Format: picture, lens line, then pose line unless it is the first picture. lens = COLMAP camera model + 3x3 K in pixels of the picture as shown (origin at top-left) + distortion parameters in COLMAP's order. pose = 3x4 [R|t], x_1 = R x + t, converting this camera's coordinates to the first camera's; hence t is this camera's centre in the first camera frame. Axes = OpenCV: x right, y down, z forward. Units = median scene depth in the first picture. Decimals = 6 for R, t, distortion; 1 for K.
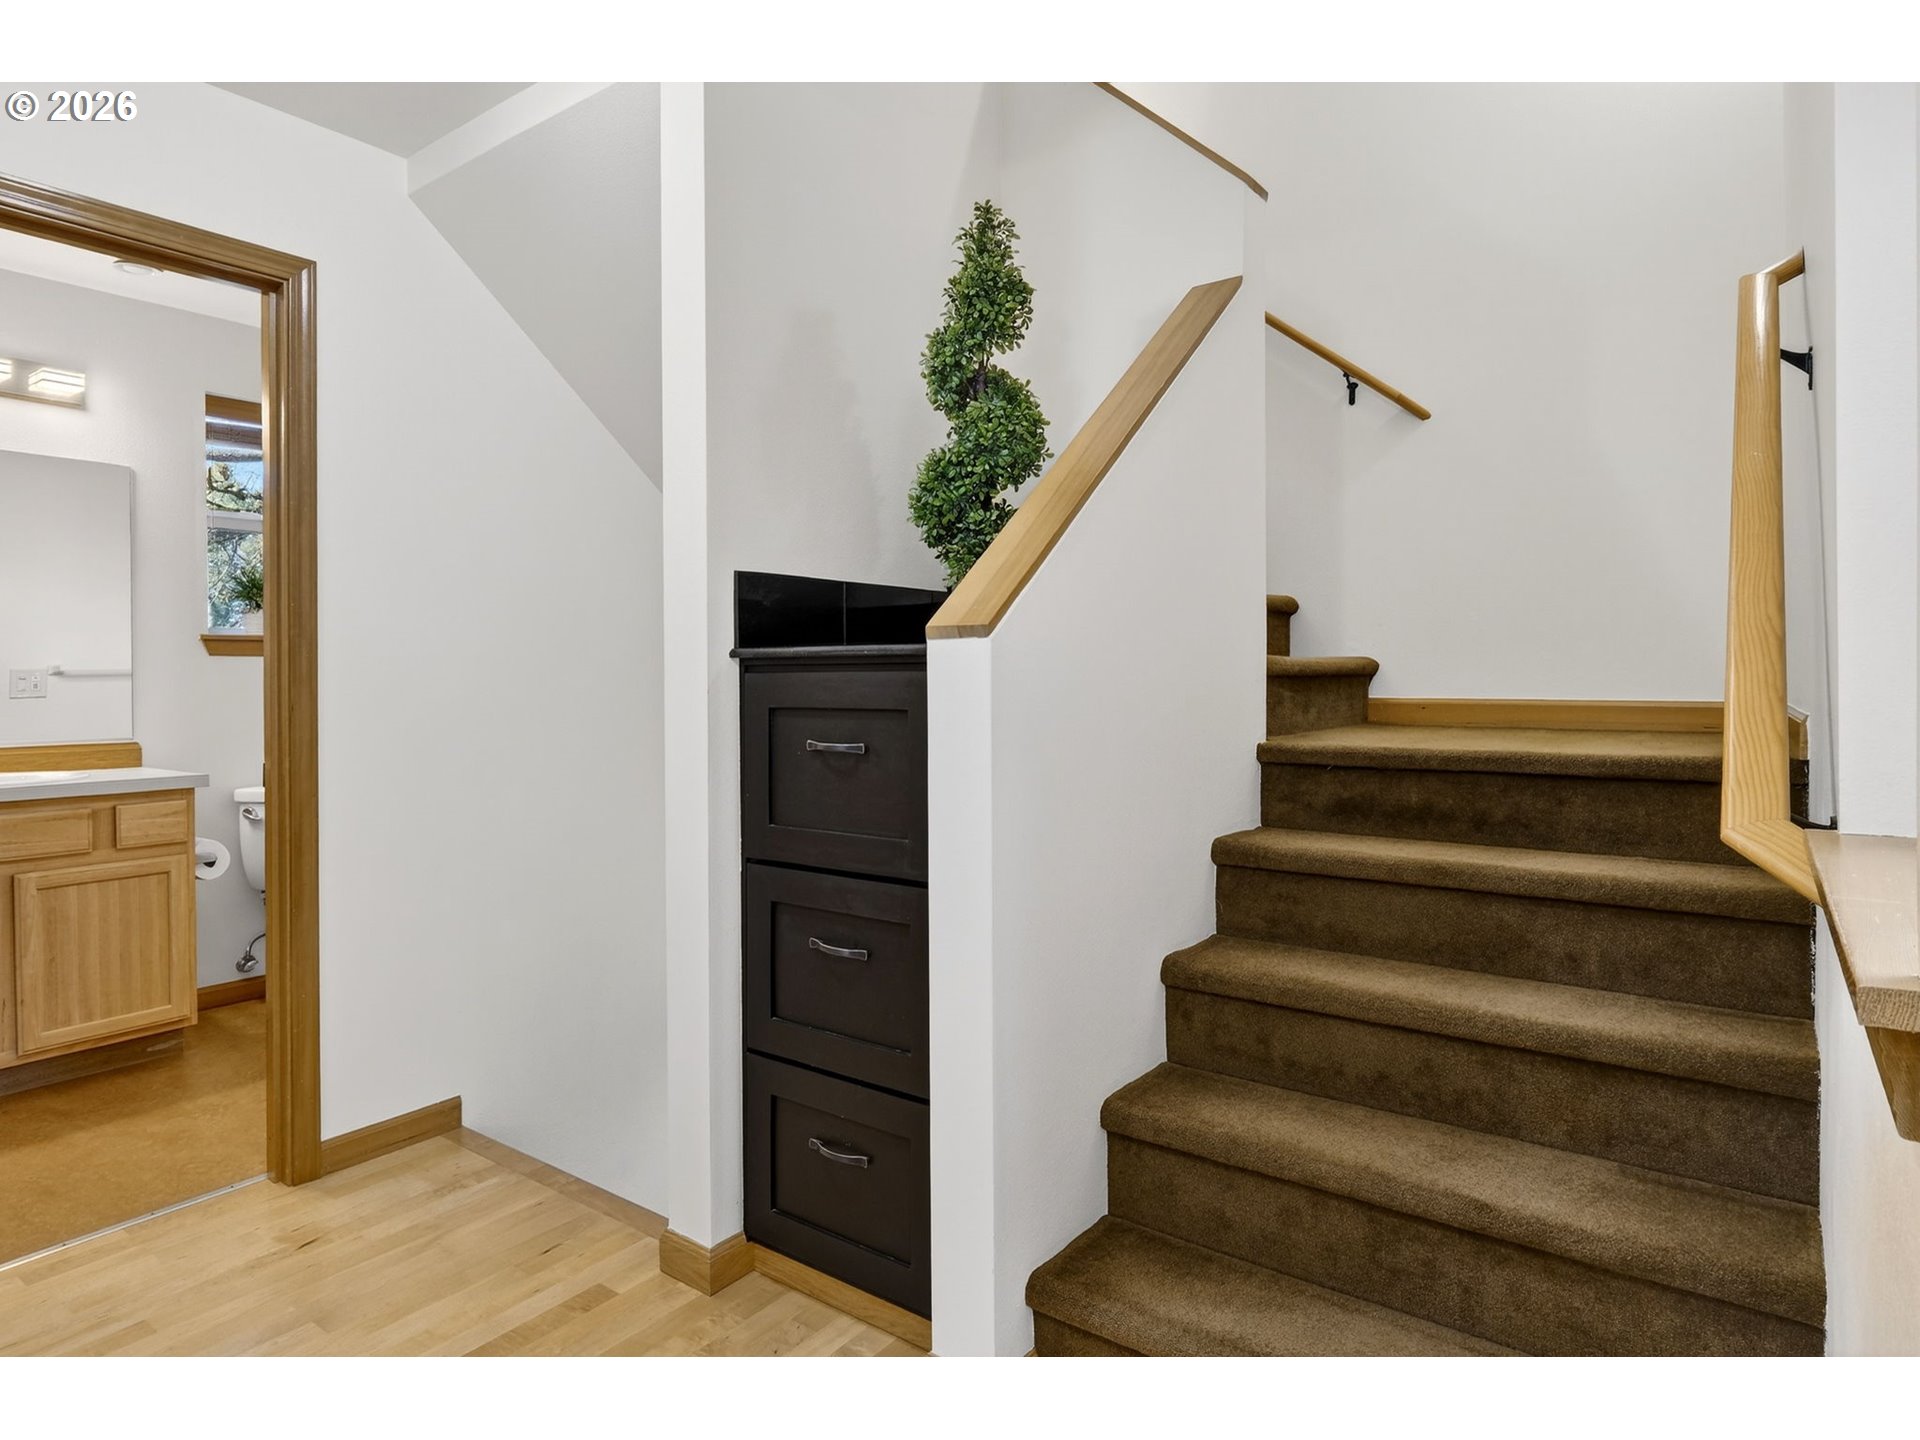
lens RADIAL K [[1099.6, 0, 958.0], [0, 1099.6, 686.6], [0, 0, 1]] dist [0.000326, 0.000138]
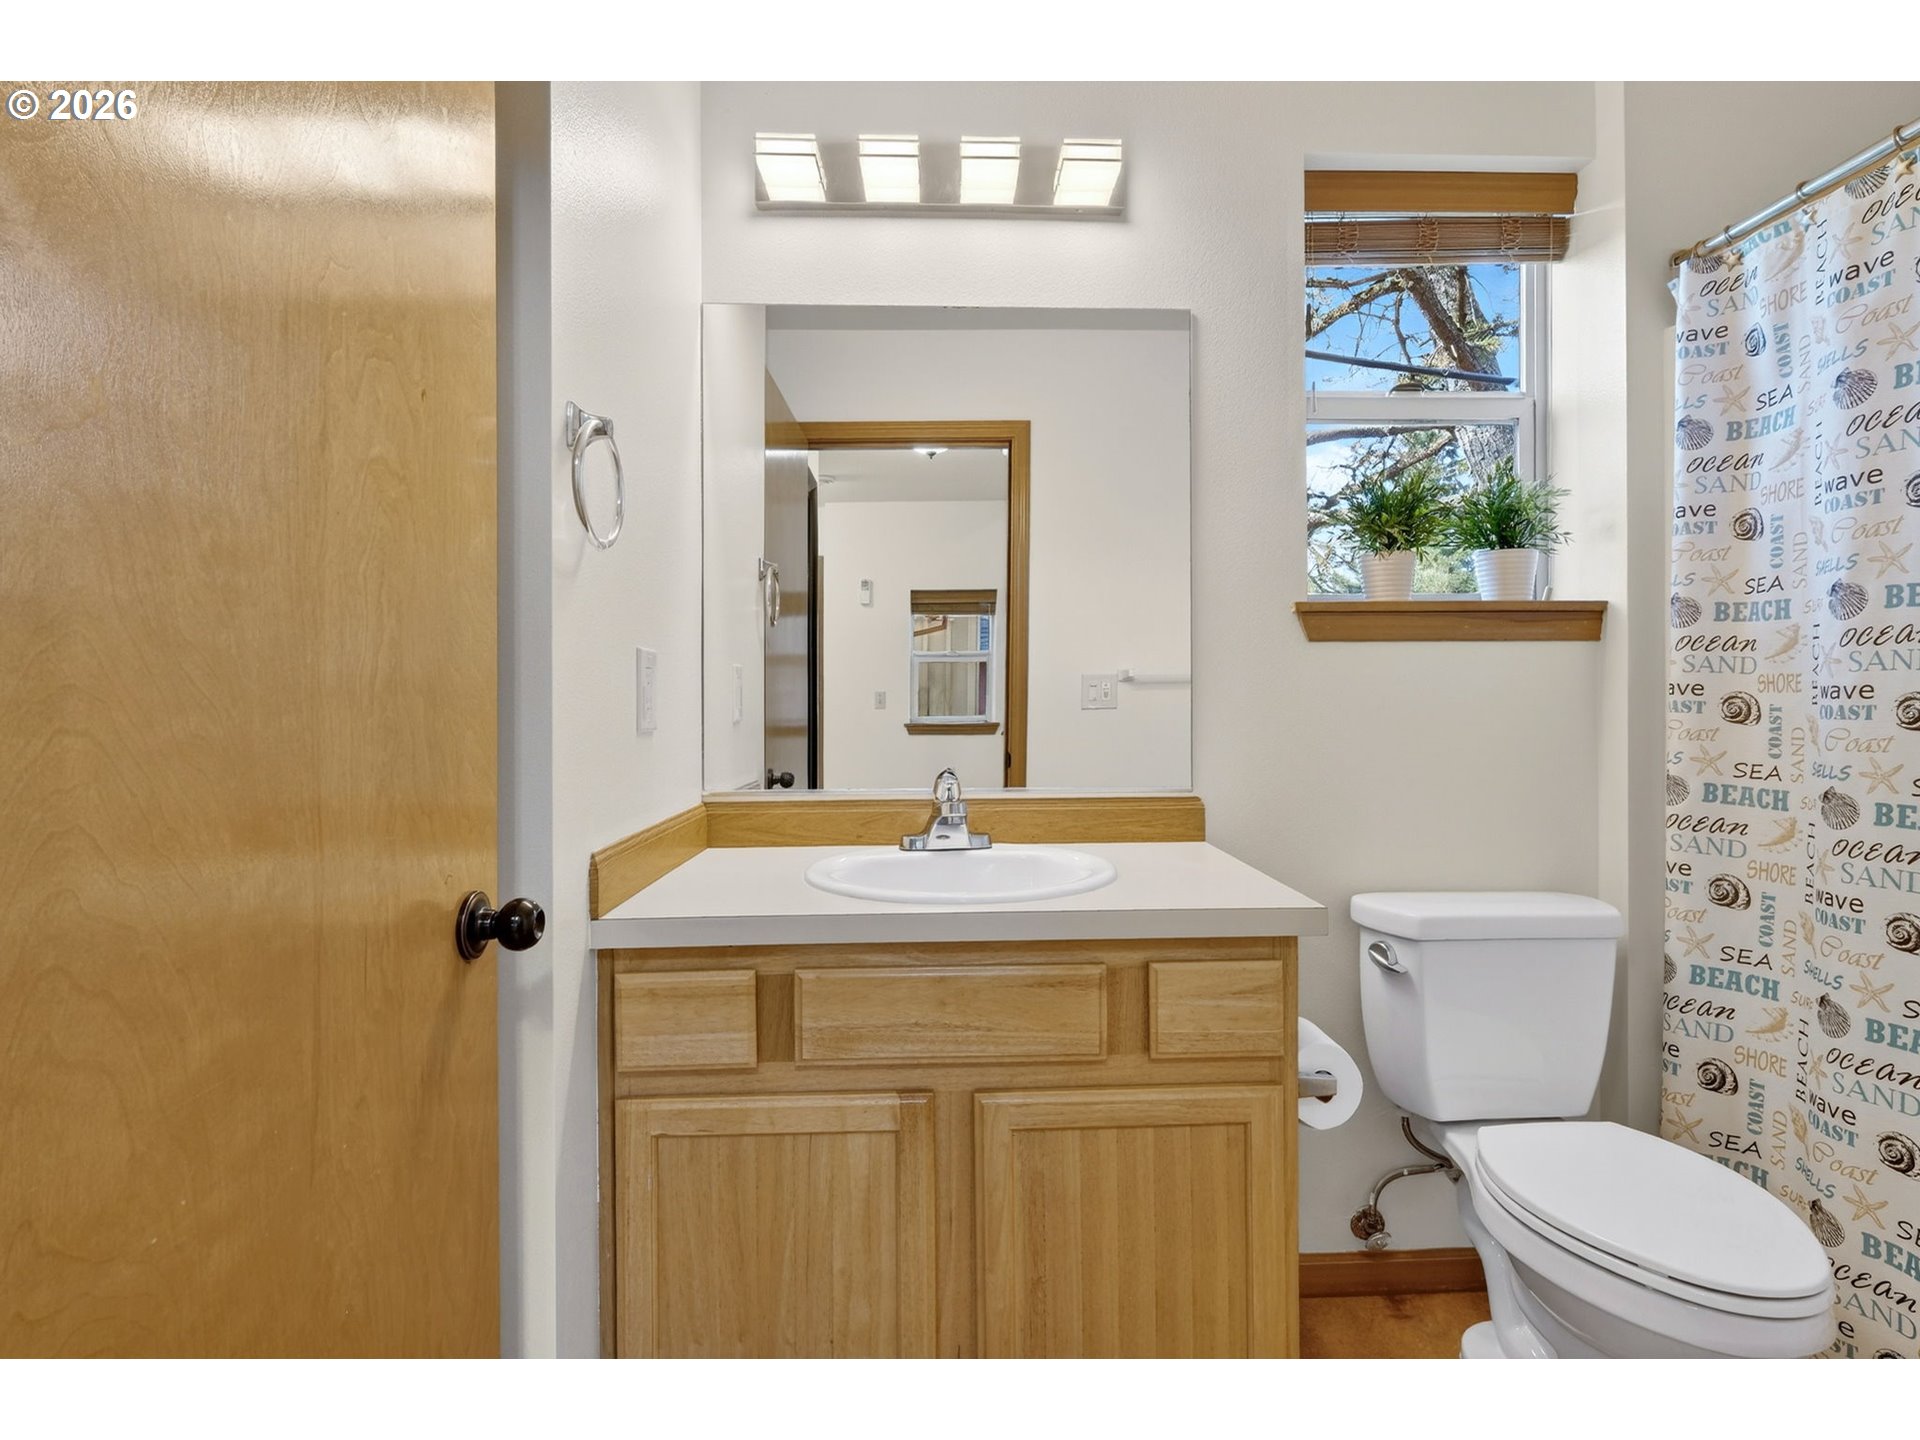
lens RADIAL K [[975.6, 0, 949.3], [0, 975.6, 694.2], [0, 0, 1]] dist [-0.003651, -0.001334]
pose [[0.613540, 0.003371, -0.789656, -0.486648], [-0.002460, 0.999994, 0.002358, -0.003604], [0.789660, 0.000496, 0.613545, 0.670744]]
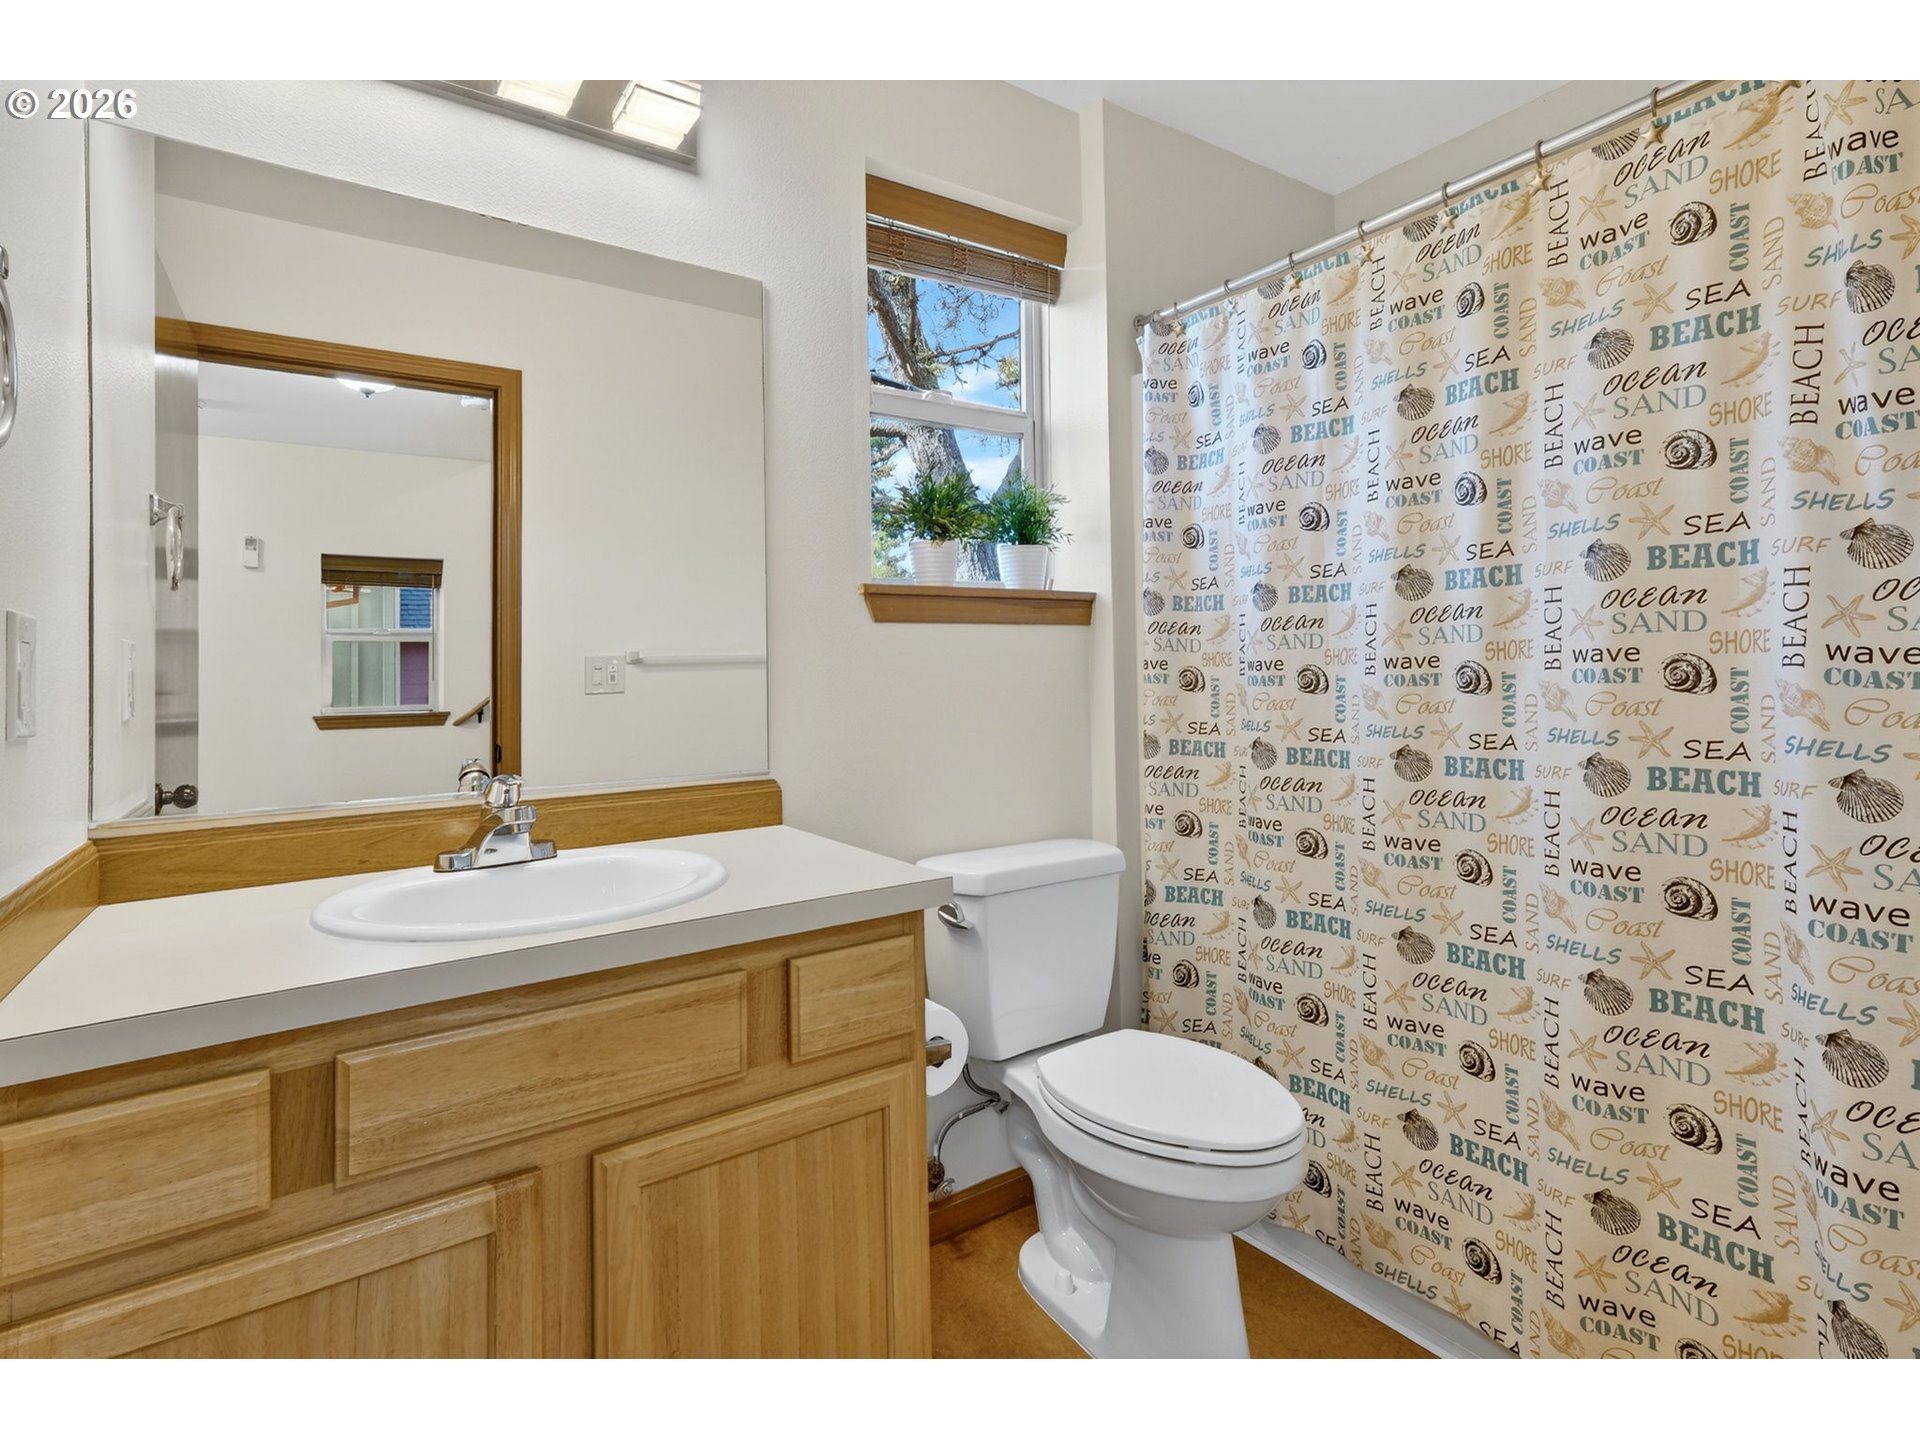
lens RADIAL K [[966.7, 0, 962.2], [0, 966.7, 646.3], [0, 0, 1]] dist [0.019386, -0.001575]
pose [[0.942733, -0.018207, -0.333052, -0.561168], [0.010291, 0.999621, -0.025515, -0.003139], [0.333390, 0.020626, 0.942563, 0.649578]]
